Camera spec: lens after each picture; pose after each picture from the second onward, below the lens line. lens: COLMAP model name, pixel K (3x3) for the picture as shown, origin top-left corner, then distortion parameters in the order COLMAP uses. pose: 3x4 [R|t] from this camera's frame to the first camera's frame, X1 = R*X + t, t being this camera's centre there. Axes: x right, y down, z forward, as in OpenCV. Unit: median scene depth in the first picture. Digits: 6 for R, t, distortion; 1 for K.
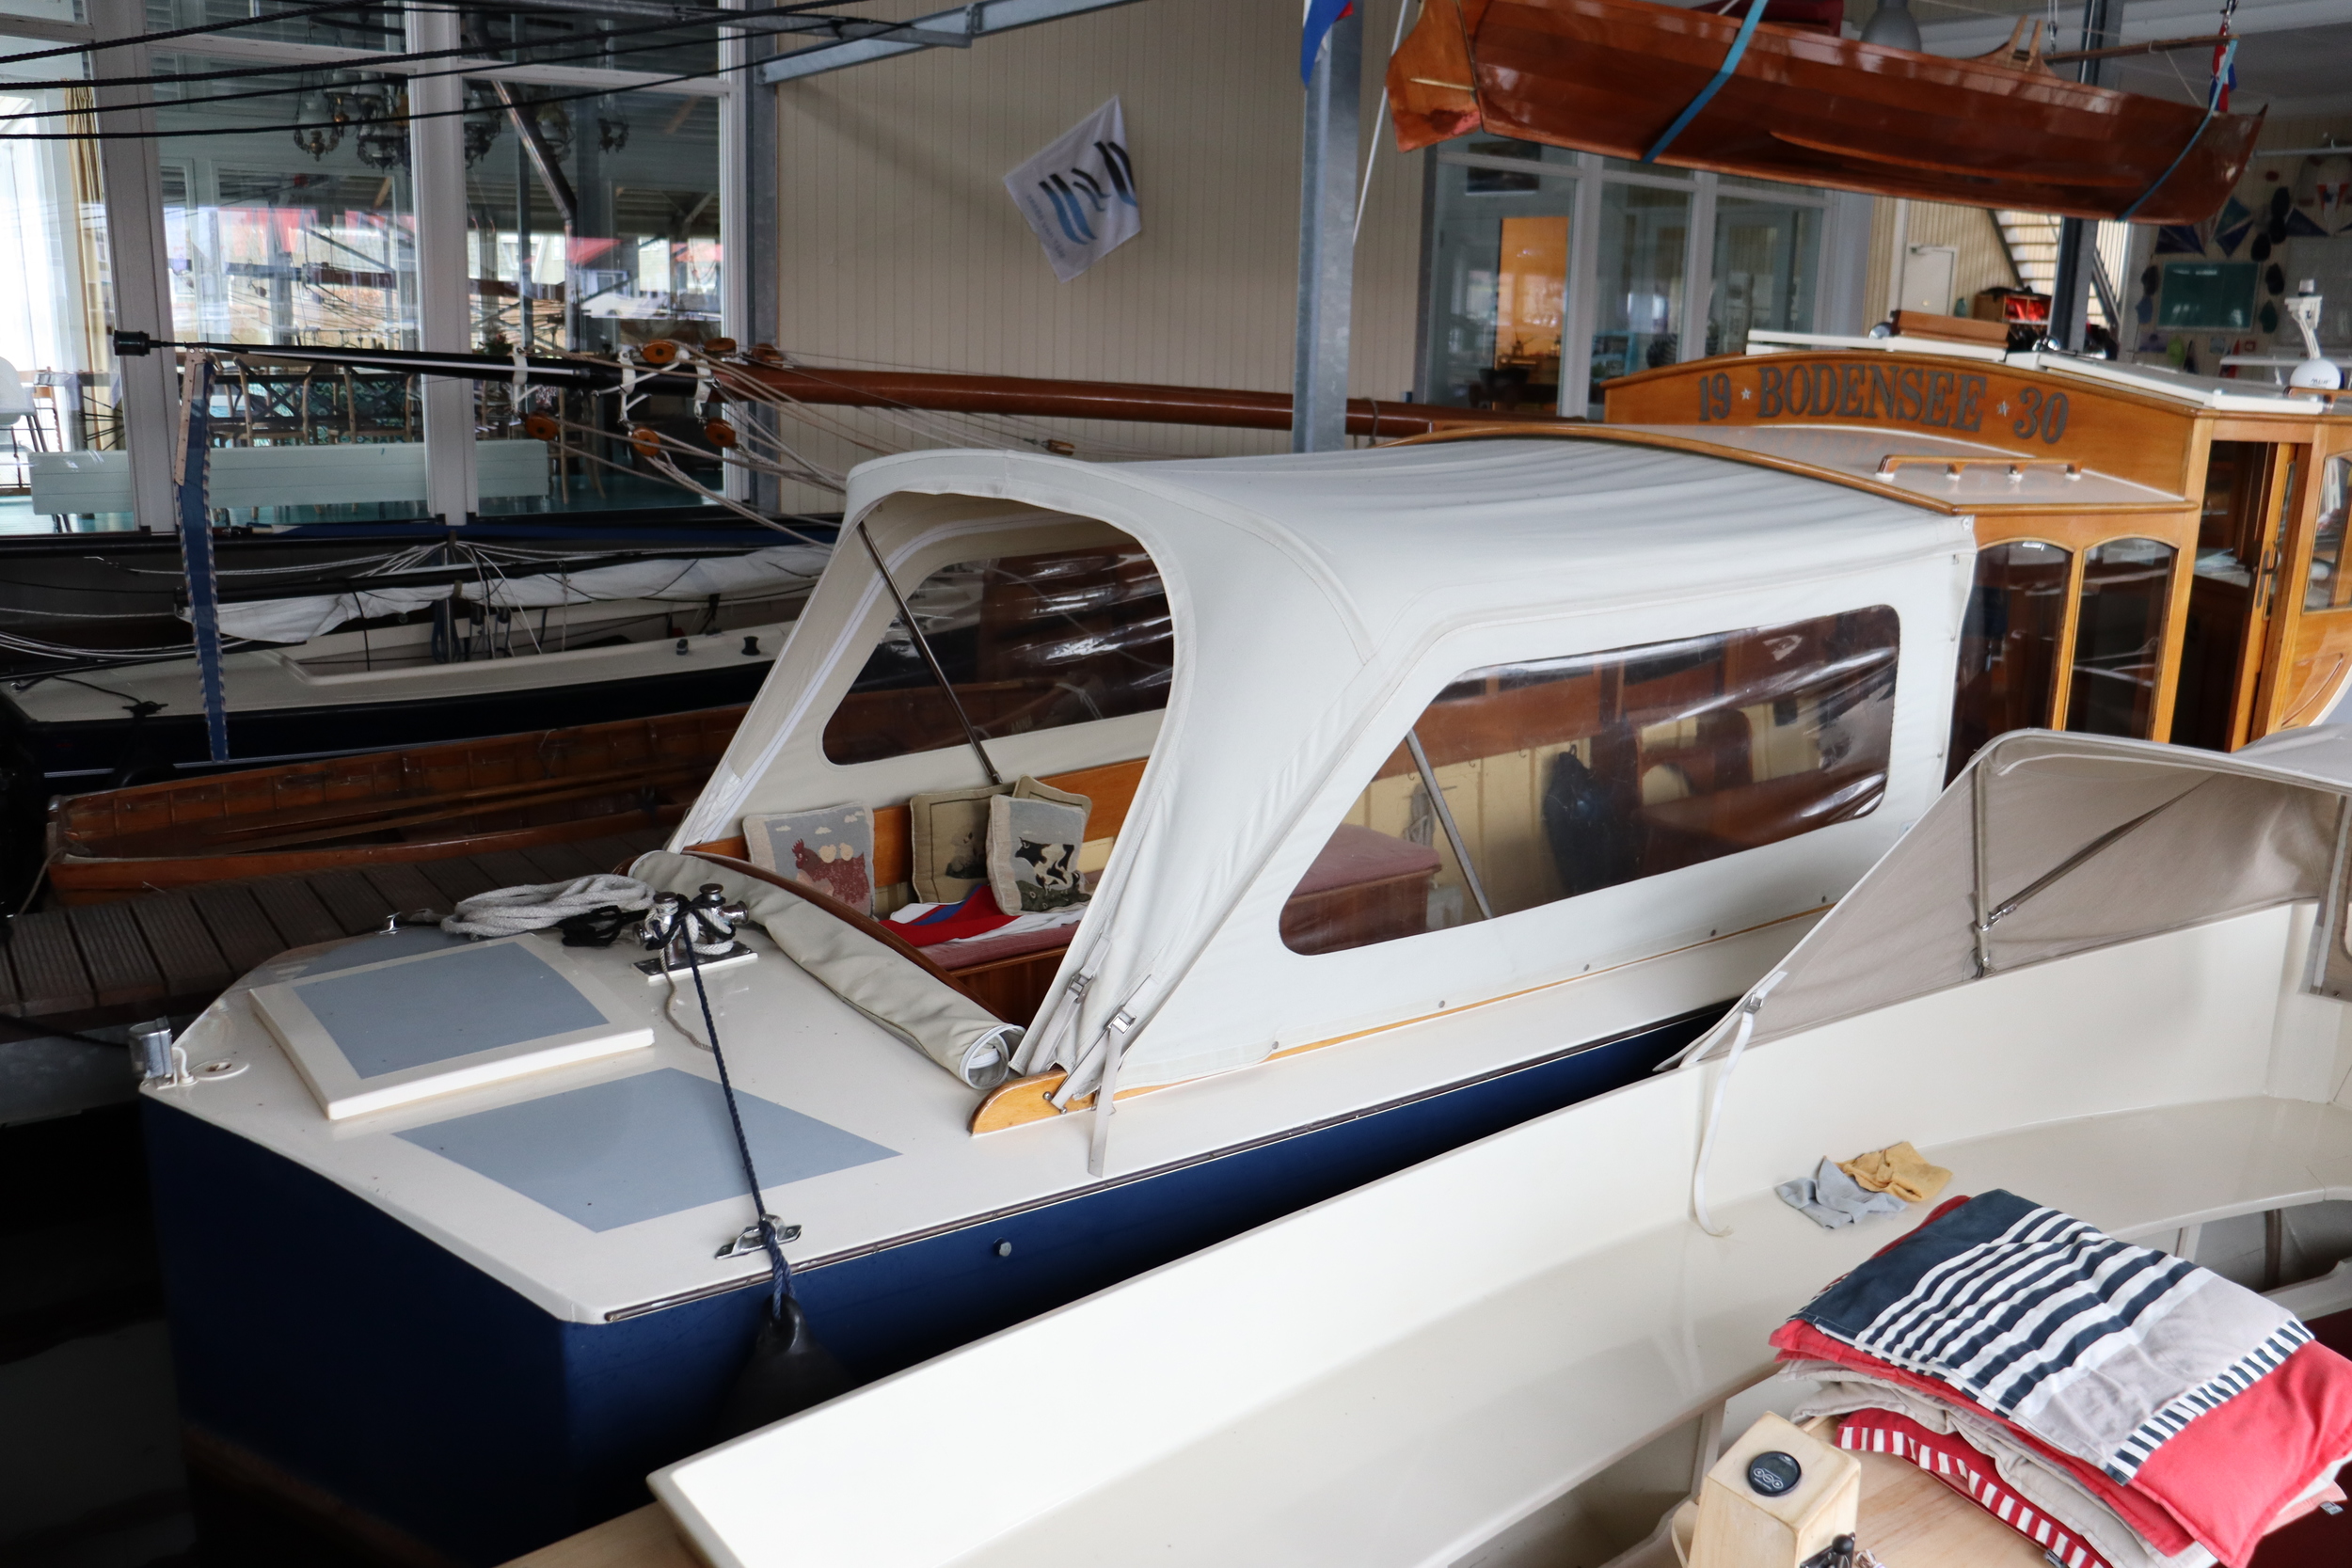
lens RADIAL K [[1930.8, 0, 1174.7], [0, 1930.8, 815.0], [0, 0, 1]] dist [-0.171574, 0.149096]
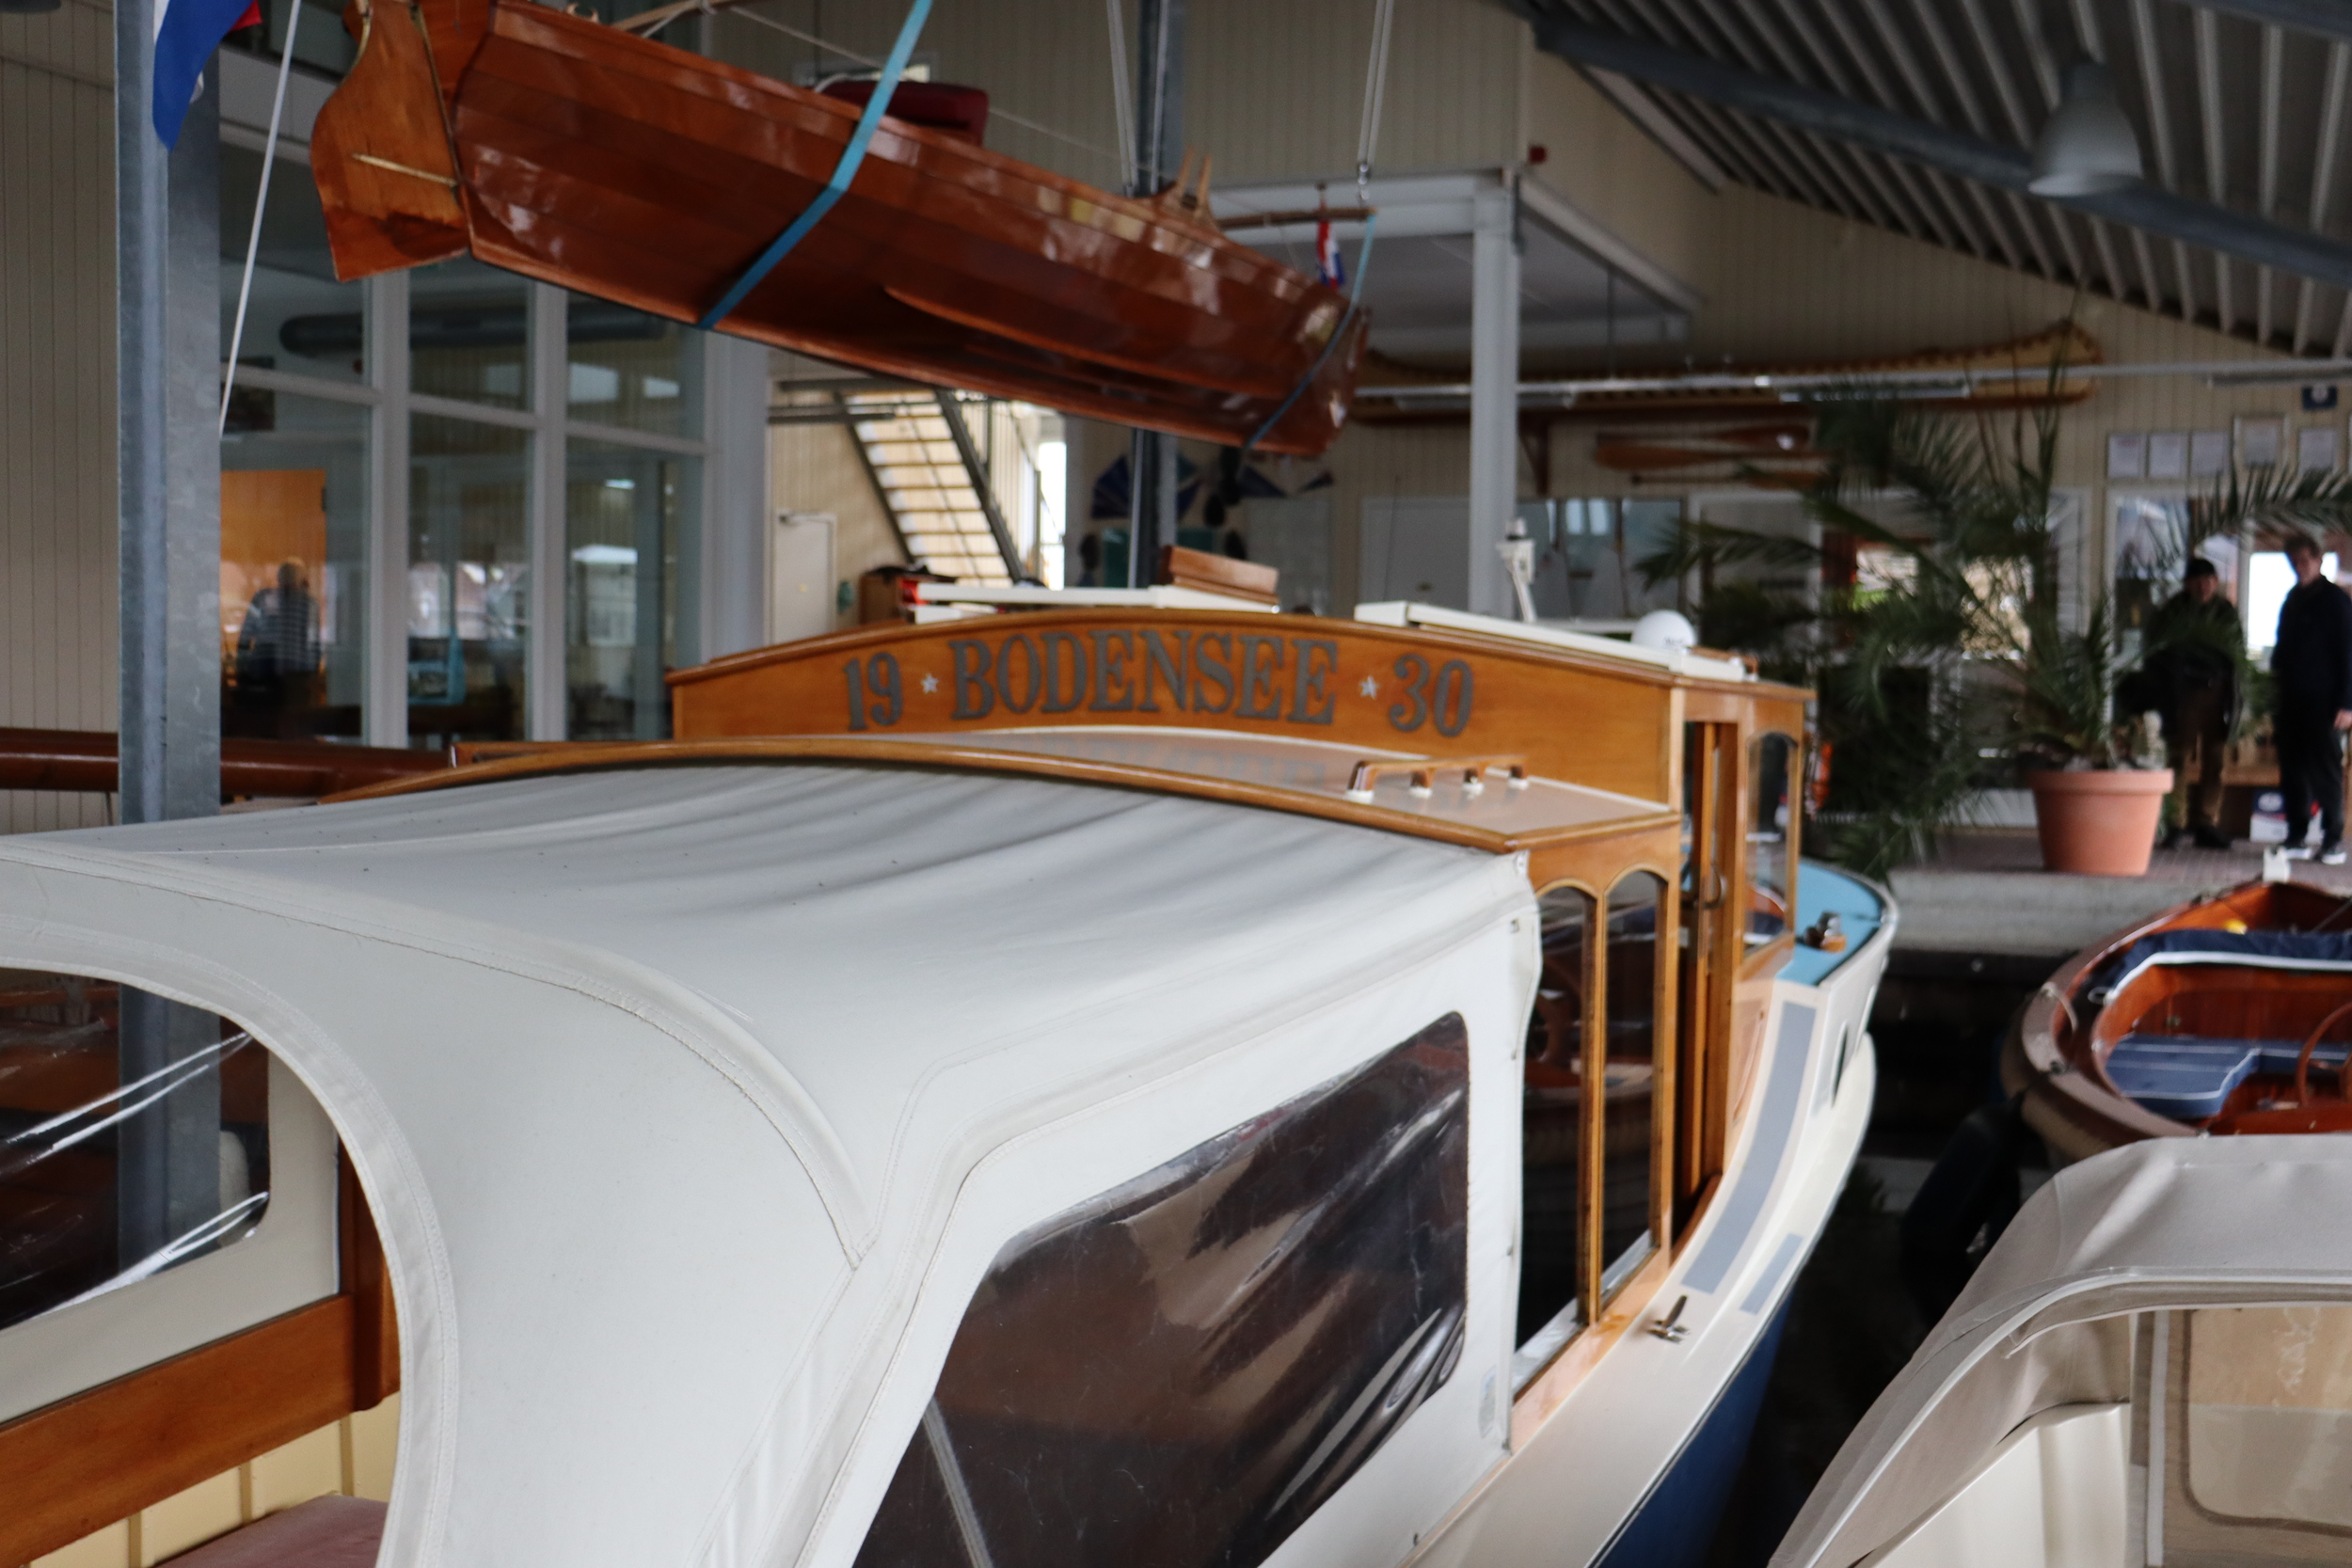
lens RADIAL K [[2597.1, 0, 1106.5], [0, 2597.1, 789.7], [0, 0, 1]] dist [-0.140603, 0.661605]
pose [[0.863526, -0.033138, 0.503215, -0.078564], [0.129990, 0.978746, -0.158612, -0.047446], [-0.487264, 0.202379, 0.849480, 0.260534]]
